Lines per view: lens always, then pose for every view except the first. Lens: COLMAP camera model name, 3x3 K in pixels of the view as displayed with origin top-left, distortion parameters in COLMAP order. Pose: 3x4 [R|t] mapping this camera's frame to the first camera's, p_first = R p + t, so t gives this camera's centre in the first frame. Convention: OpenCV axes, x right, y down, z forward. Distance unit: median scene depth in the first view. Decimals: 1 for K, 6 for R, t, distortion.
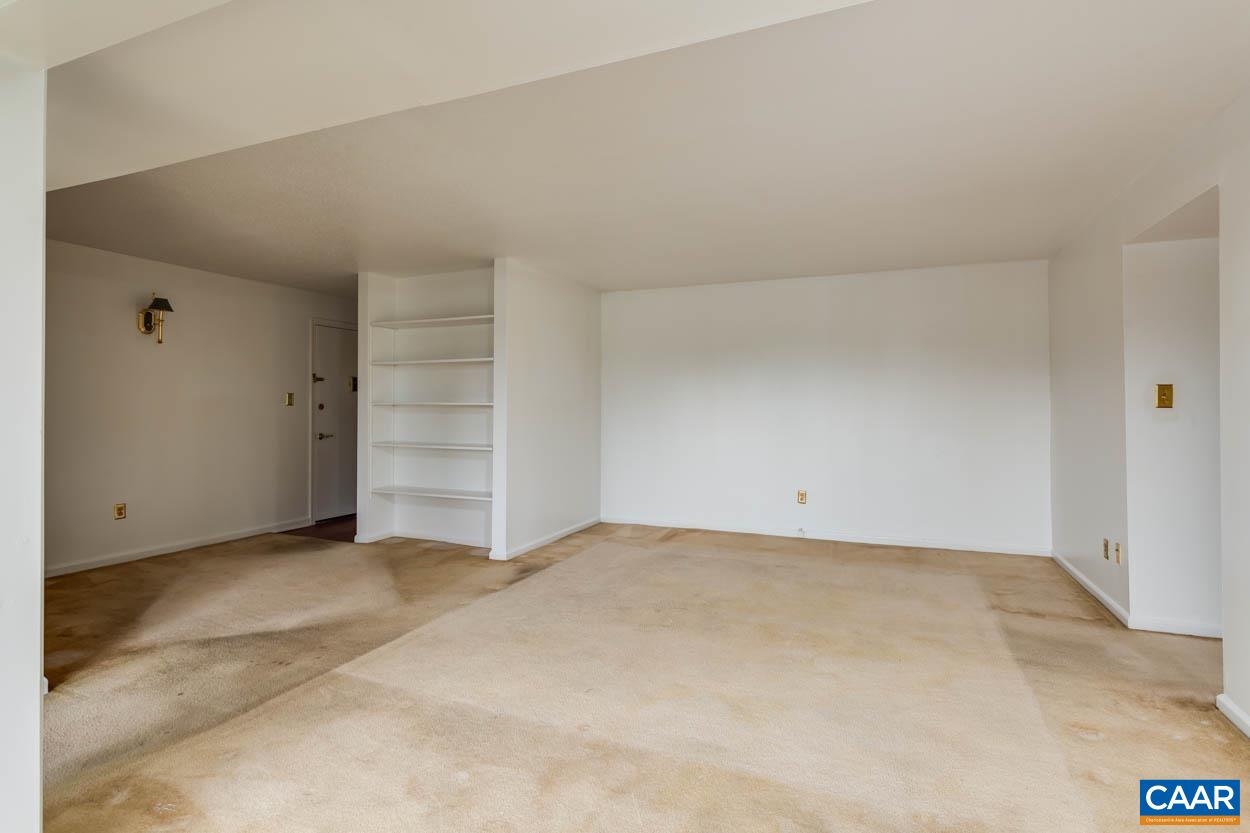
lens RADIAL K [[602.2, 0, 632.7], [0, 602.2, 406.6], [0, 0, 1]] dist [0.003848, 0.000456]
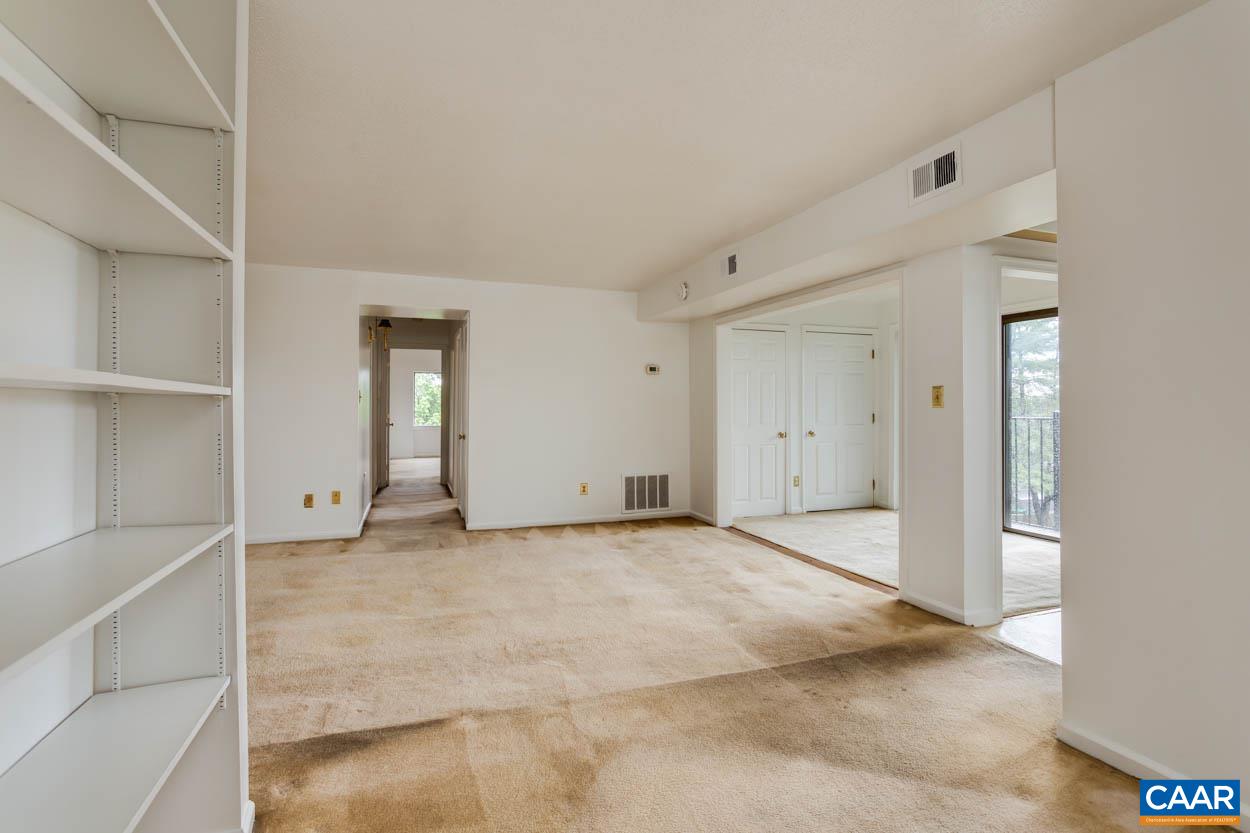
lens RADIAL K [[609.5, 0, 623.7], [0, 609.5, 403.0], [0, 0, 1]] dist [-0.000916, 0.000929]
pose [[-0.662603, 0.001316, 0.748970, -0.616230], [-0.005126, 0.999967, -0.006291, 0.000735], [-0.748954, -0.008008, -0.662574, 1.041022]]
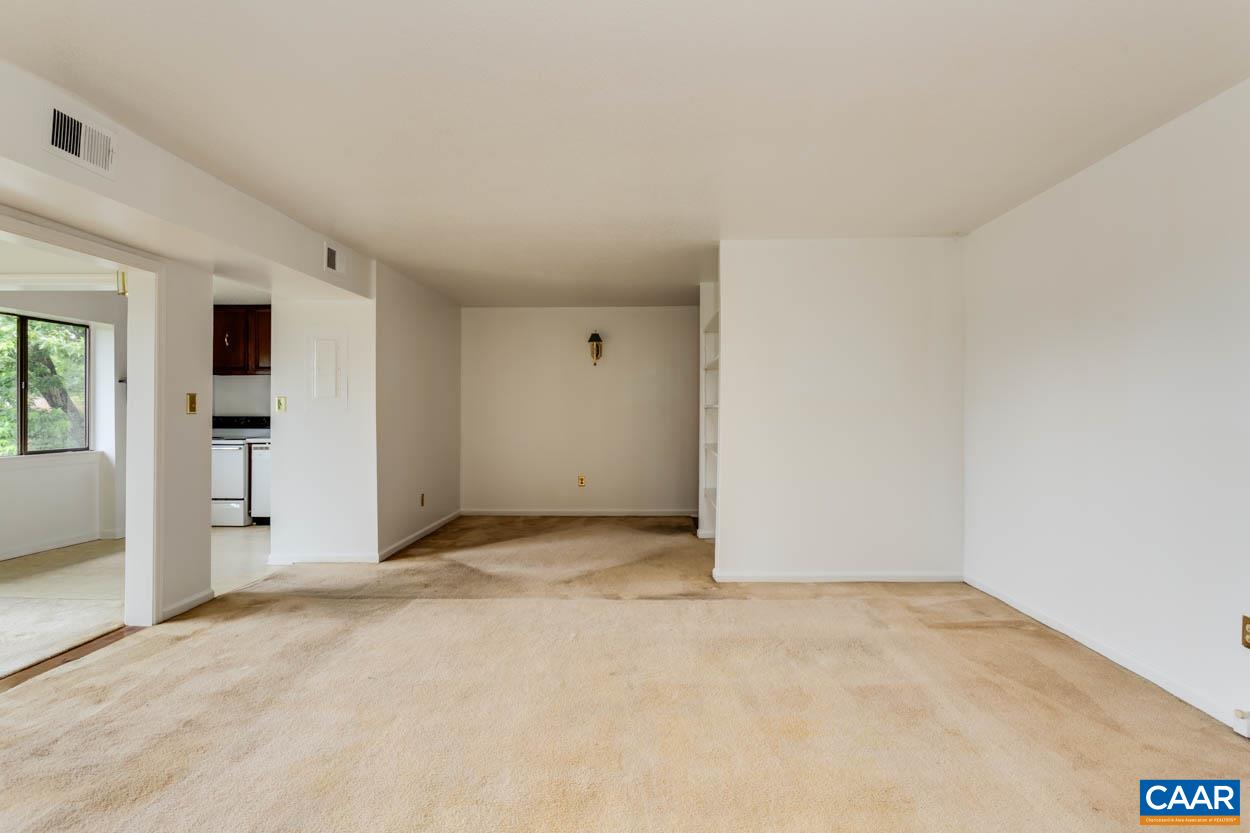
lens RADIAL K [[609.5, 0, 623.7], [0, 609.5, 403.0], [0, 0, 1]] dist [-0.000916, 0.000929]
pose [[0.356057, -0.015257, -0.934340, 0.562548], [0.009707, 0.999873, -0.012628, 0.001903], [0.934414, -0.004573, 0.356159, 0.531711]]
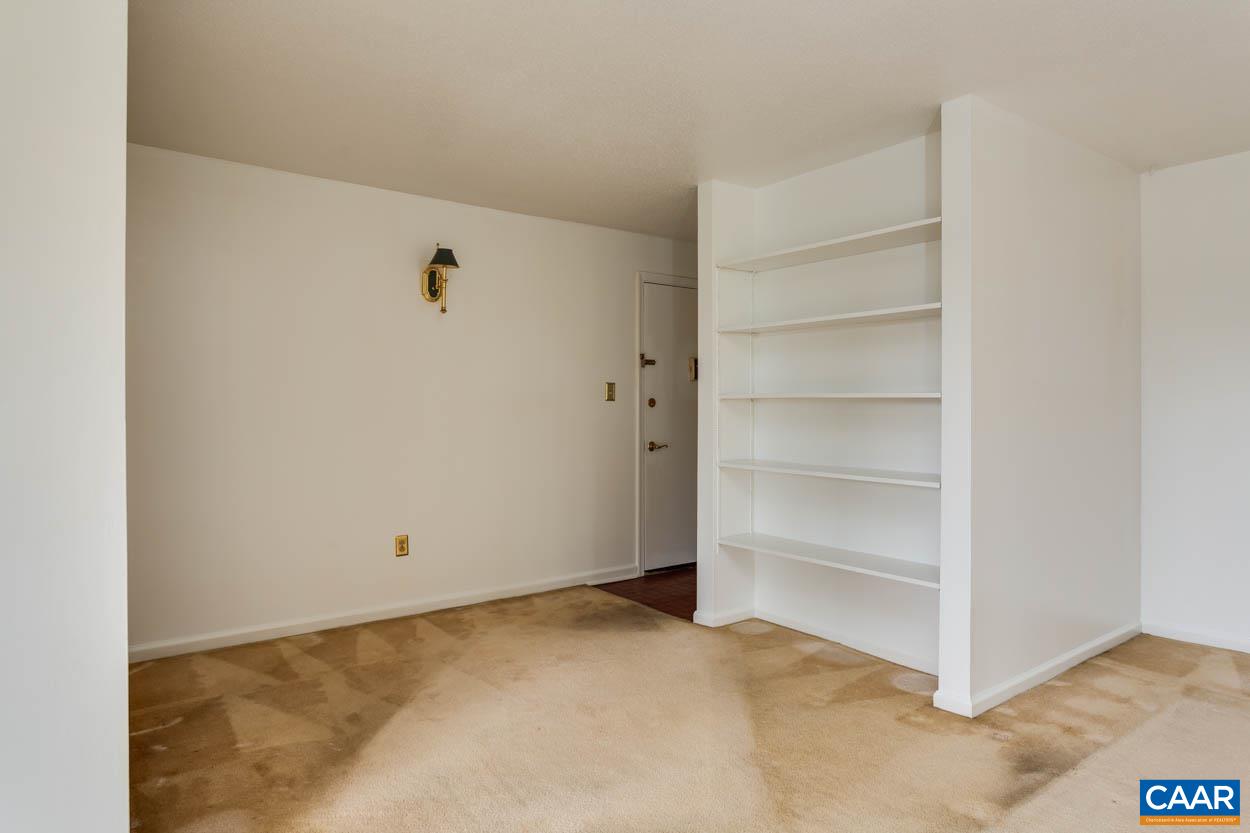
lens RADIAL K [[746.3, 0, 653.9], [0, 746.3, 411.2], [0, 0, 1]] dist [-0.004094, -0.000511]
pose [[0.874896, 0.001503, -0.484308, -0.138074], [0.002290, 0.999971, 0.007239, 0.004780], [0.484305, -0.007443, 0.874868, 0.340605]]
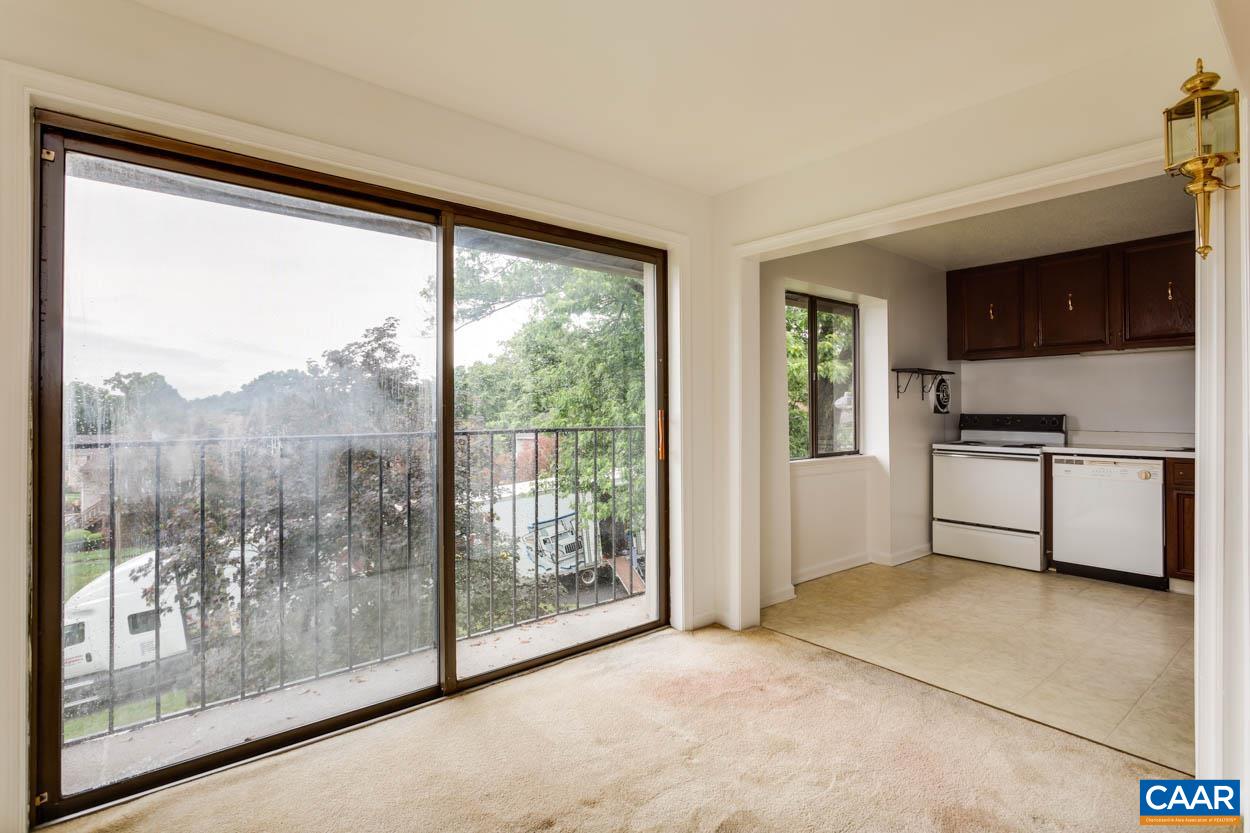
lens RADIAL K [[602.2, 0, 632.7], [0, 602.2, 406.6], [0, 0, 1]] dist [0.003848, 0.000456]
pose [[-0.455874, -0.005671, -0.890026, 0.134136], [0.007393, 0.999921, -0.010158, -0.000624], [0.890013, -0.011211, -0.455796, 0.112927]]
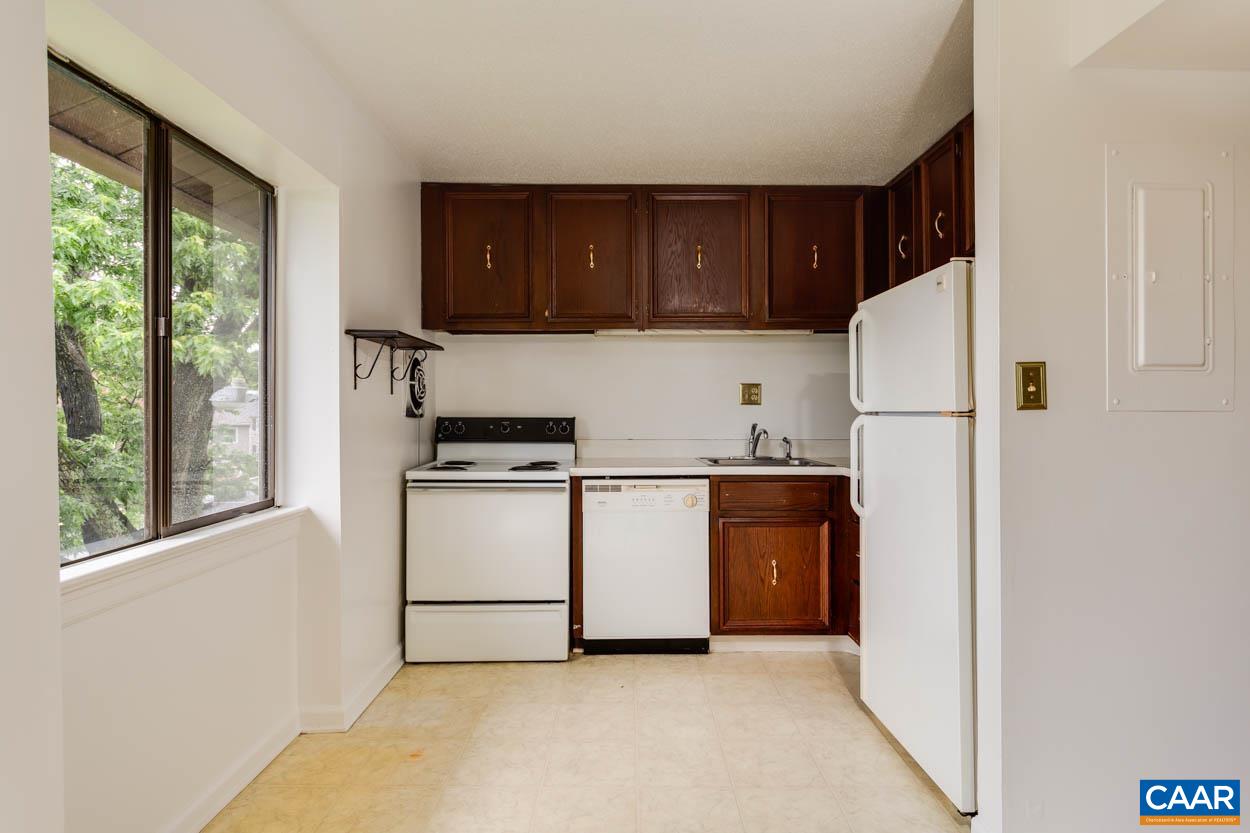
lens RADIAL K [[673.8, 0, 629.0], [0, 673.8, 406.5], [0, 0, 1]] dist [-0.000198, 0.000586]
pose [[0.404053, -0.004764, -0.914723, -0.315635], [0.008764, 0.999961, -0.001336, -0.003726], [0.914694, -0.007476, 0.404079, 0.035290]]
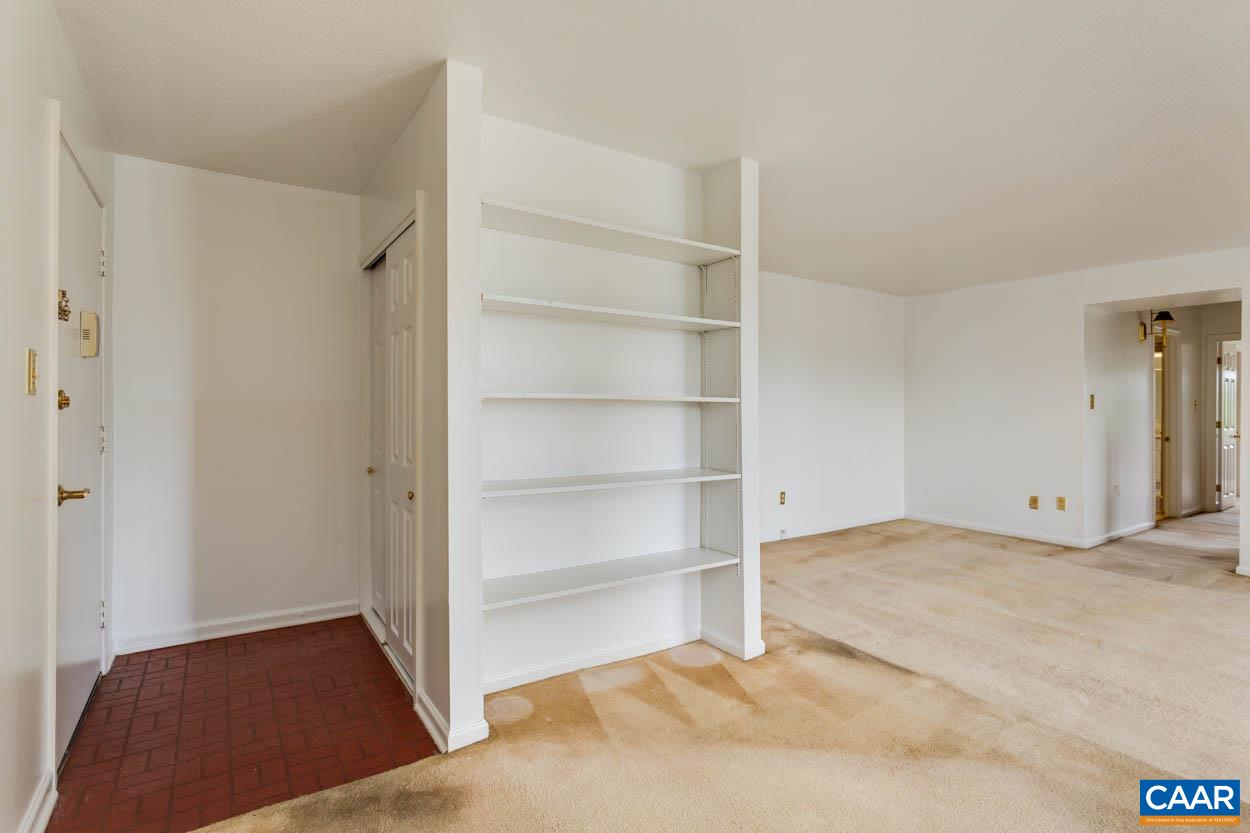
lens RADIAL K [[603.0, 0, 634.2], [0, 603.0, 417.6], [0, 0, 1]] dist [-0.004333, 0.000079]
pose [[0.555143, -0.009153, 0.831705, -0.774511], [-0.009950, 0.999795, 0.017644, 0.000977], [-0.831696, -0.018071, 0.554938, 0.740180]]
